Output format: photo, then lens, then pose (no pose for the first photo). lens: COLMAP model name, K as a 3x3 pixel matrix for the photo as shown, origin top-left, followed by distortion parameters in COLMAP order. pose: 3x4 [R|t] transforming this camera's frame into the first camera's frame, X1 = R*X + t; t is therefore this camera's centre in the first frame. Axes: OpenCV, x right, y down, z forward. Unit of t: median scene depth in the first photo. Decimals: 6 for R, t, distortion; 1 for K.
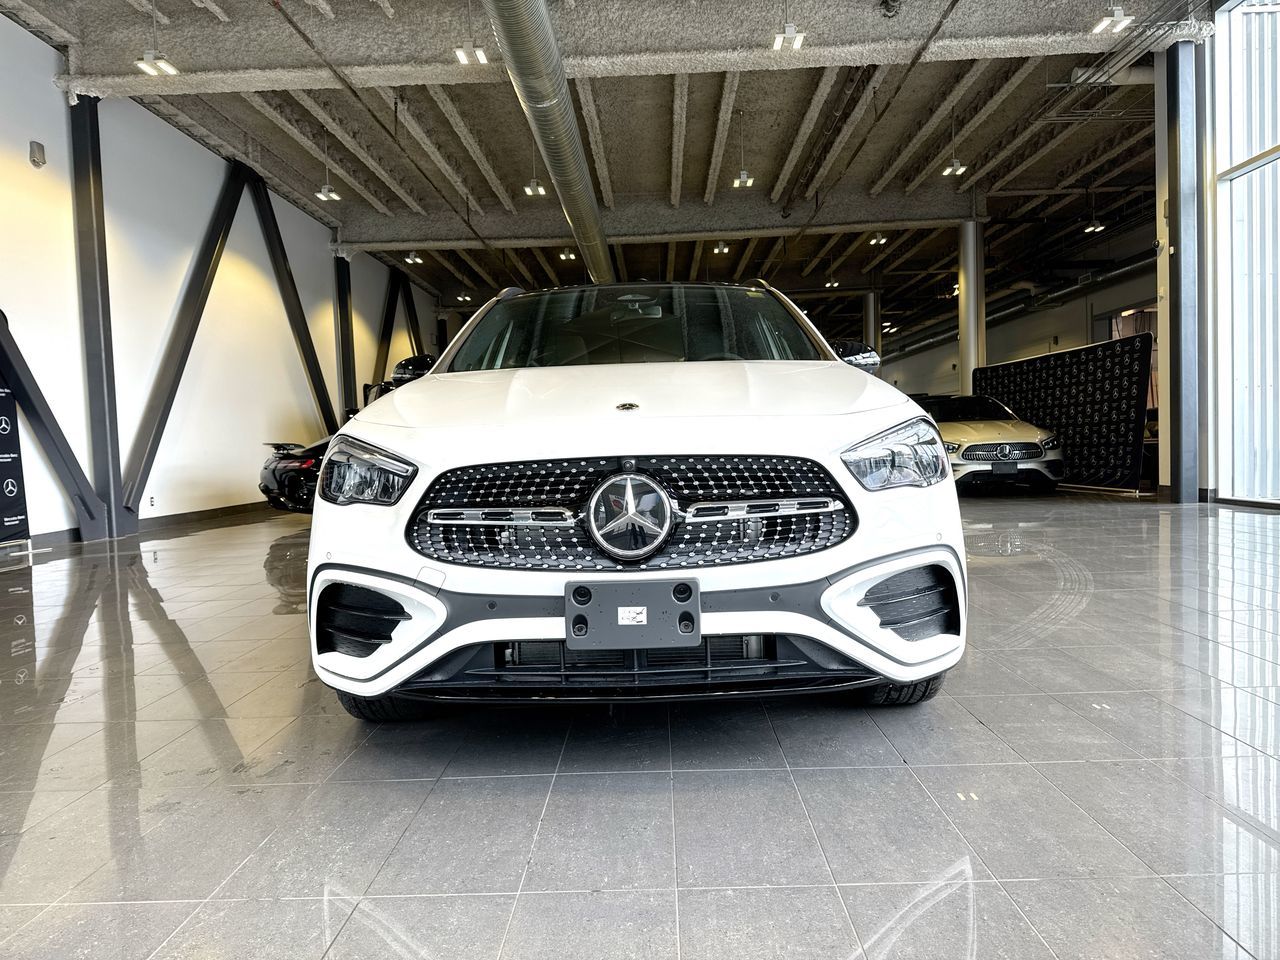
lens RADIAL K [[911.9, 0, 638.9], [0, 911.9, 480.8], [0, 0, 1]] dist [0.042267, -0.039173]
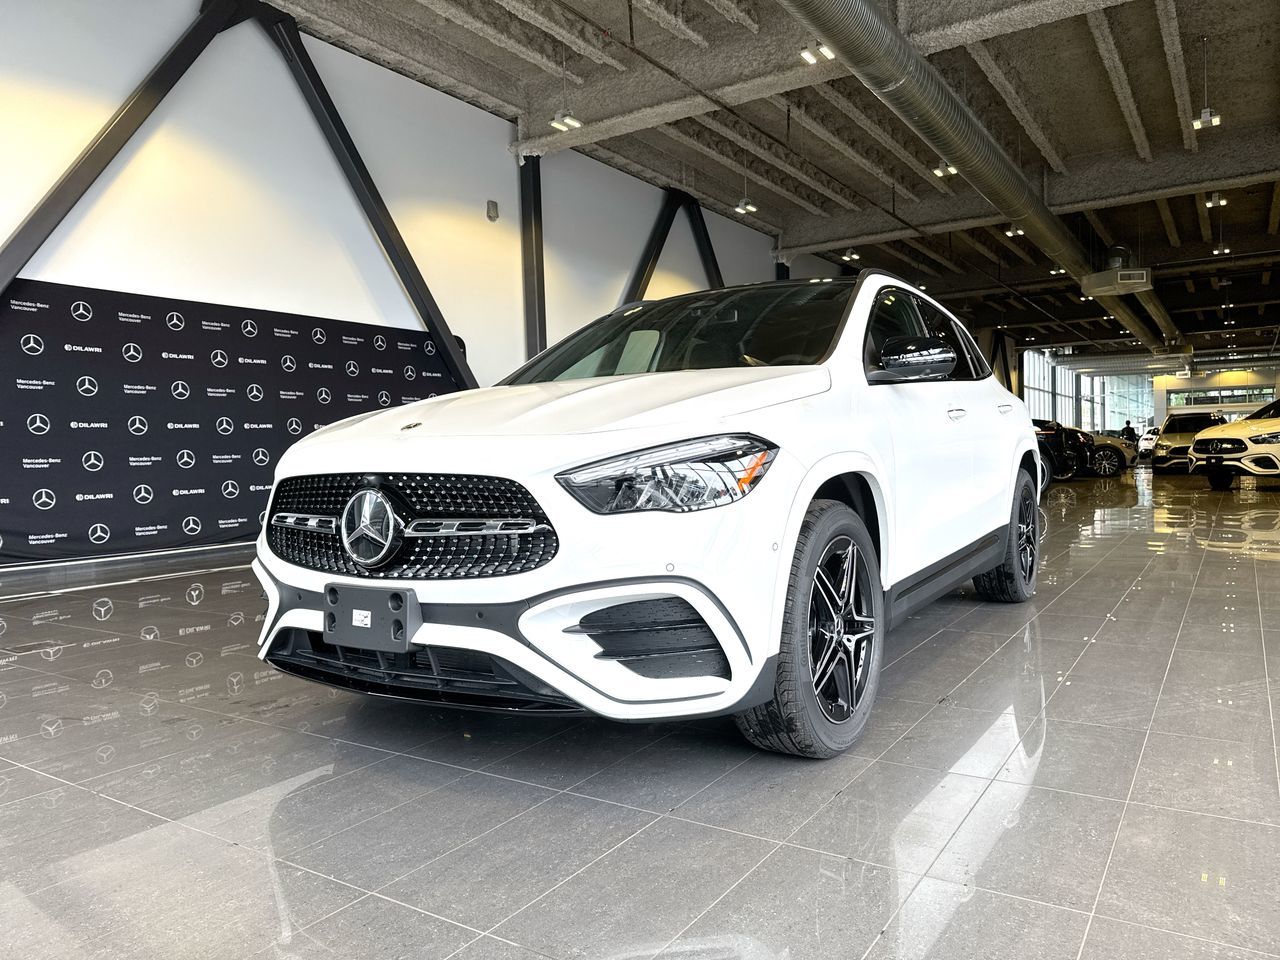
lens RADIAL K [[911.8, 0, 640.0], [0, 911.8, 480.0], [0, 0, 1]] dist [0.058247, -0.061691]
pose [[0.847211, 0.027815, -0.530528, 0.182100], [-0.024731, 0.999611, 0.012915, -0.008767], [0.530680, 0.002179, 0.847569, 0.049707]]
